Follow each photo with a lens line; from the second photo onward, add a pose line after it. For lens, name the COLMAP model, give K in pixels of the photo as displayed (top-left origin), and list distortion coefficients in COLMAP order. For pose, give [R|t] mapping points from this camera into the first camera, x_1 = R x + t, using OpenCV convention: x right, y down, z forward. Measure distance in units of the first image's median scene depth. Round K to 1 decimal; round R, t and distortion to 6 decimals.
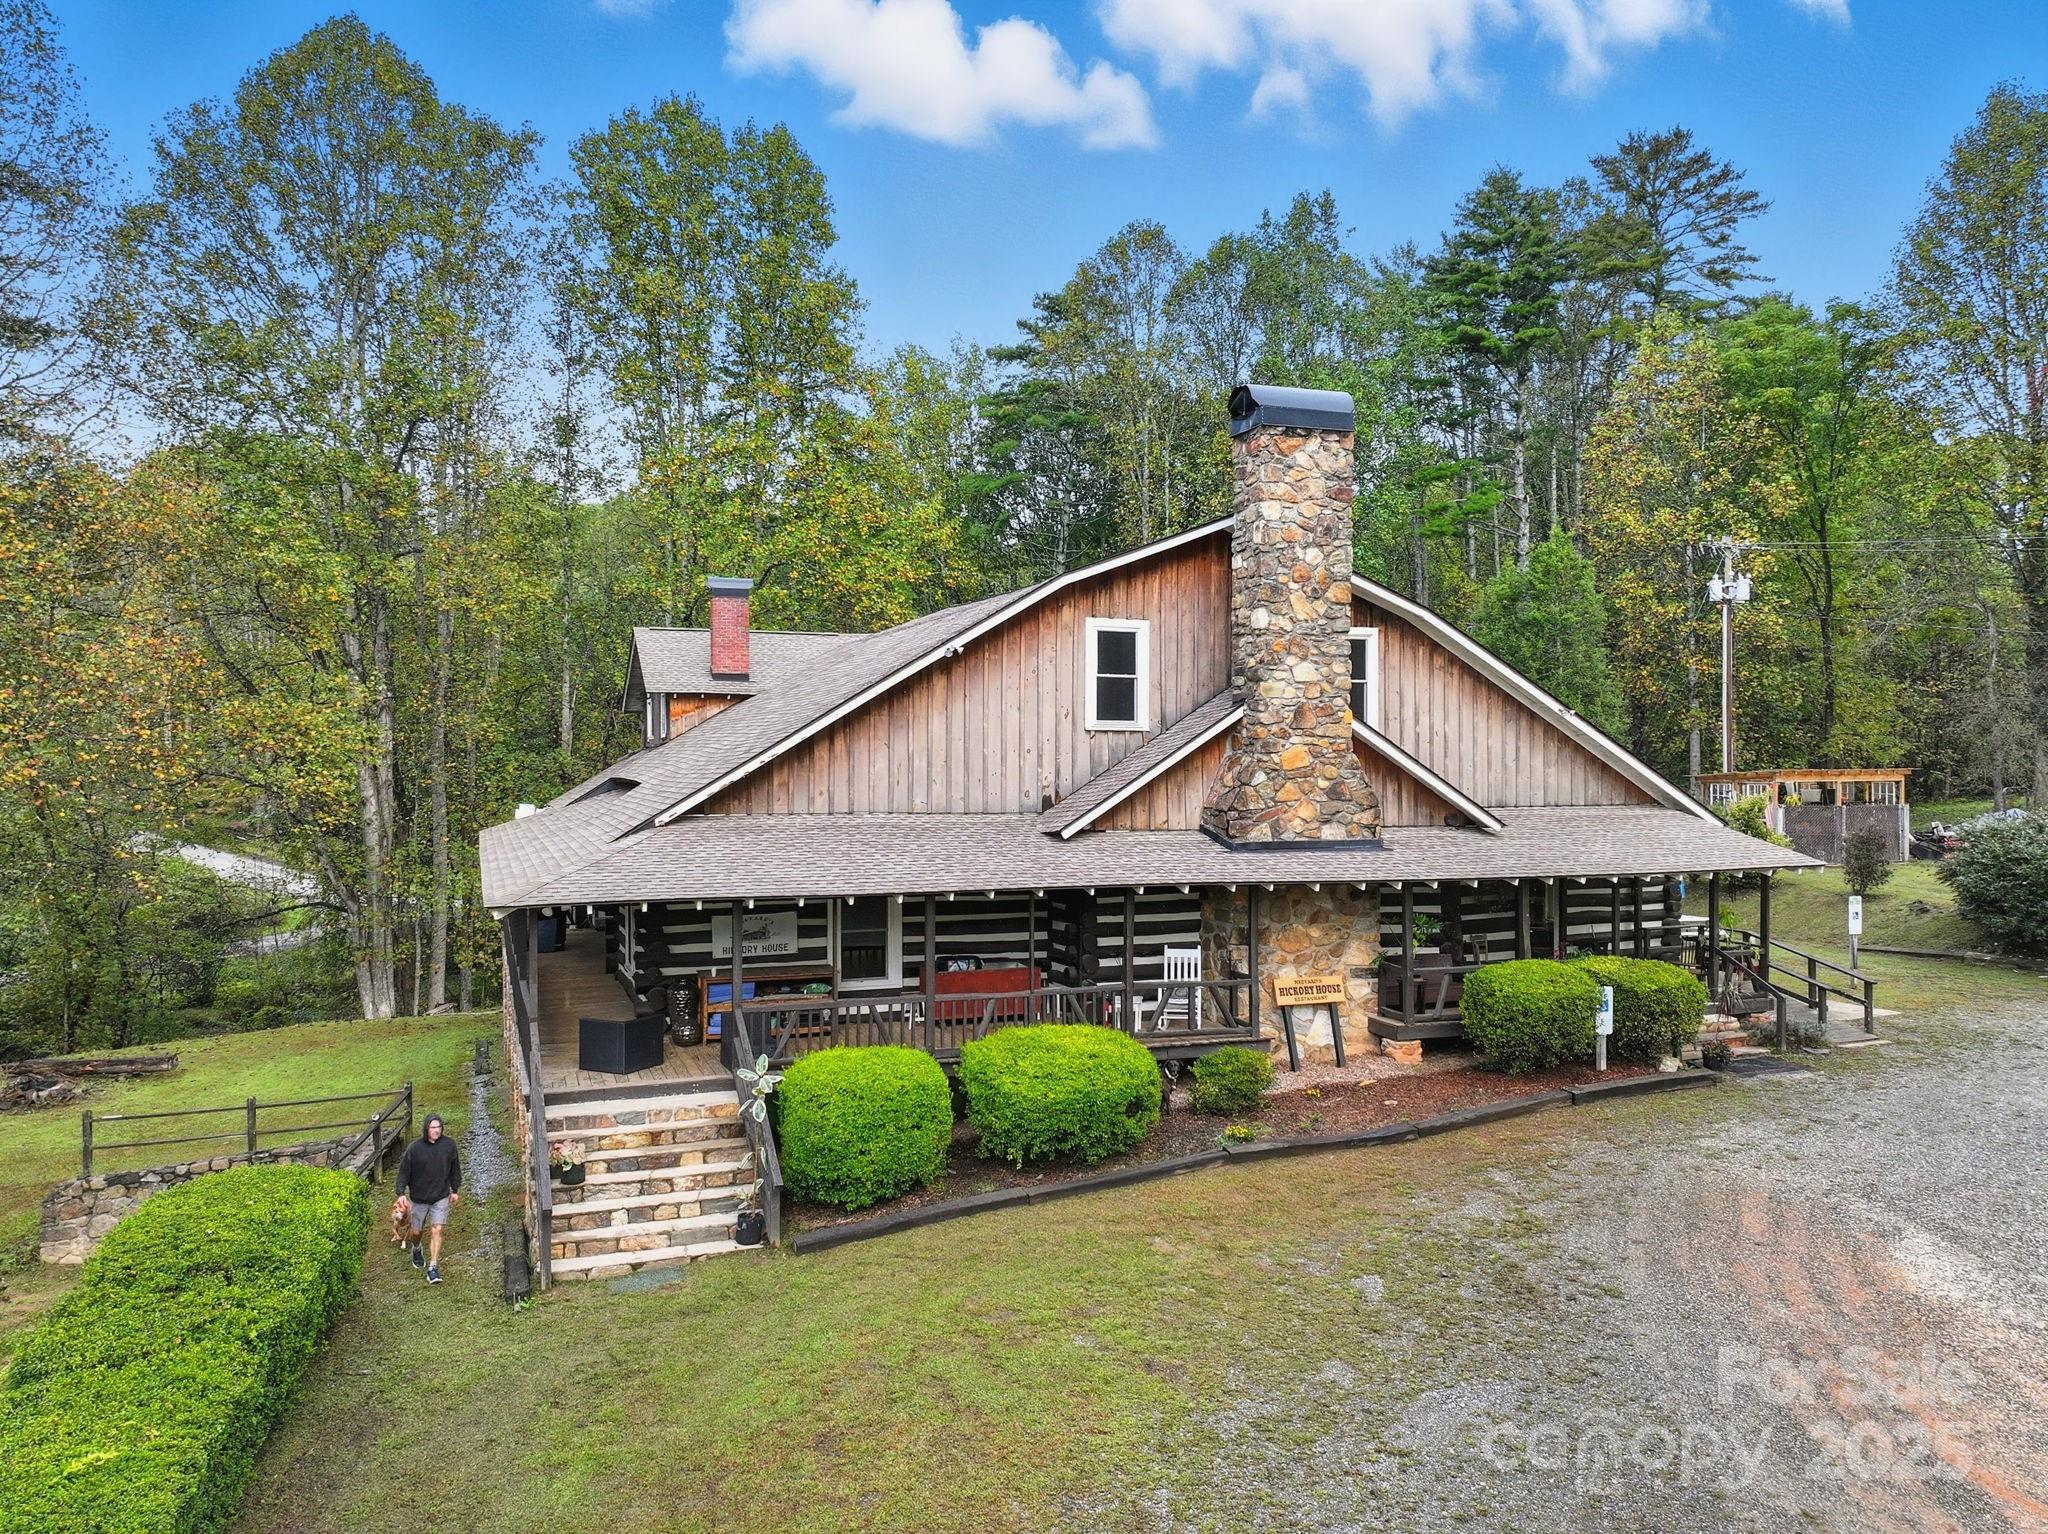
lens RADIAL K [[1450.6, 0, 1021.6], [0, 1450.6, 785.0], [0, 0, 1]] dist [0.005314, 0.002152]
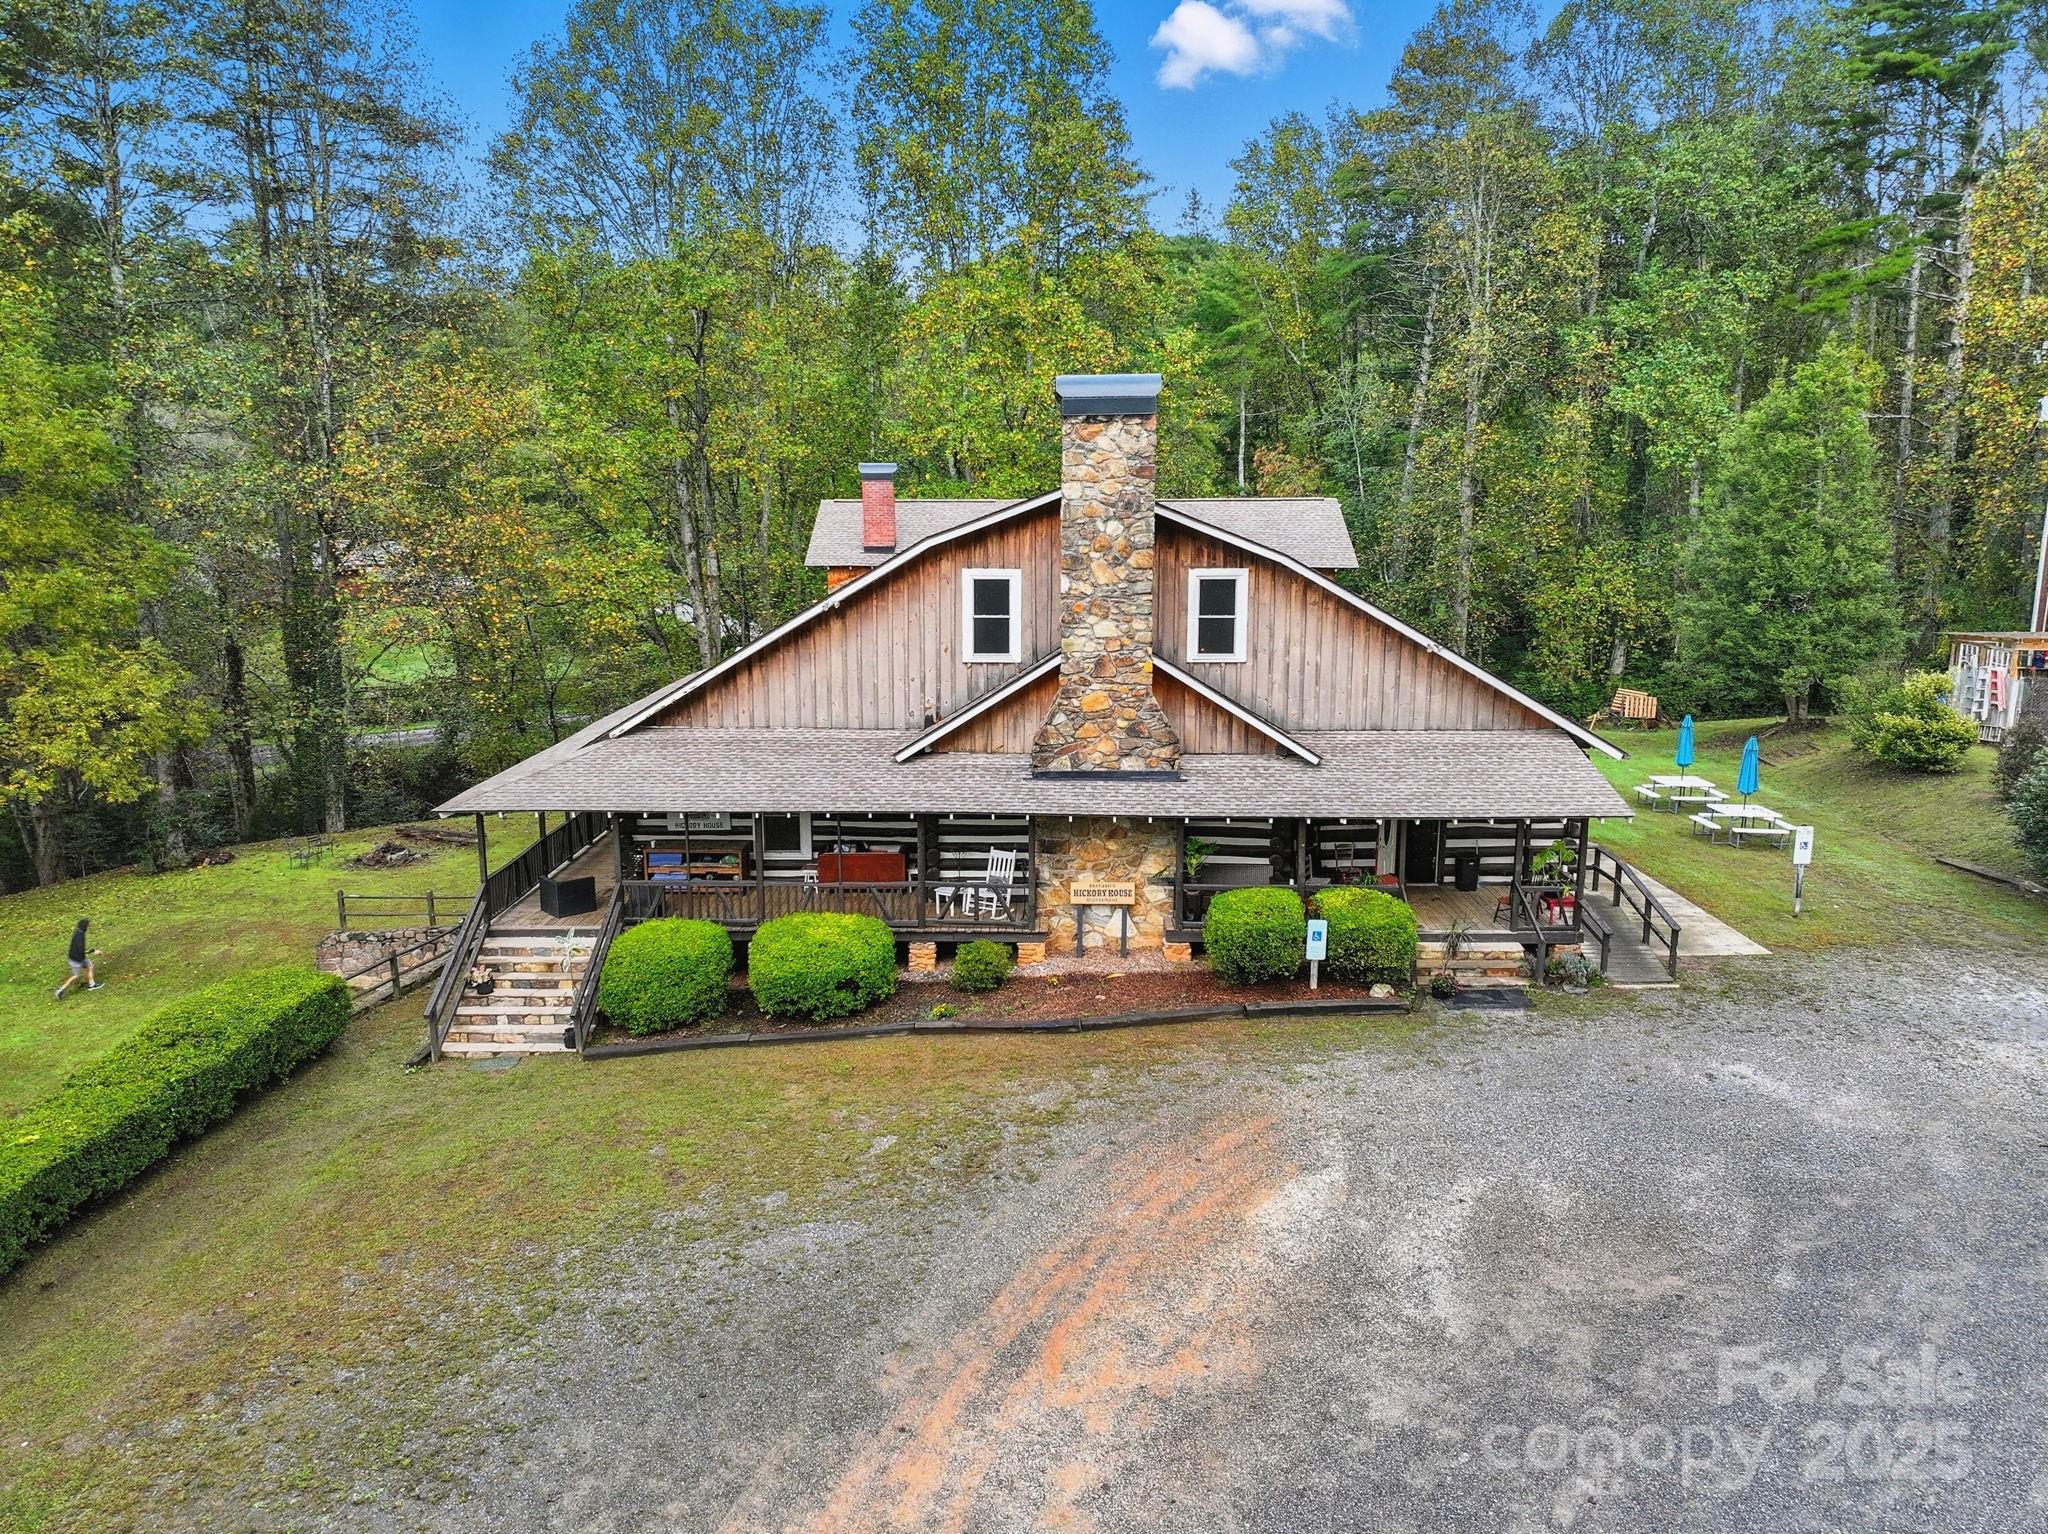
lens RADIAL K [[1450.6, 0, 1019.7], [0, 1450.6, 785.1], [0, 0, 1]] dist [0.005314, 0.002152]
pose [[0.929993, 0.071868, -0.360483, 0.564285], [-0.004402, 0.982807, 0.184583, -0.170398], [0.367551, -0.170074, 0.914320, -0.117096]]
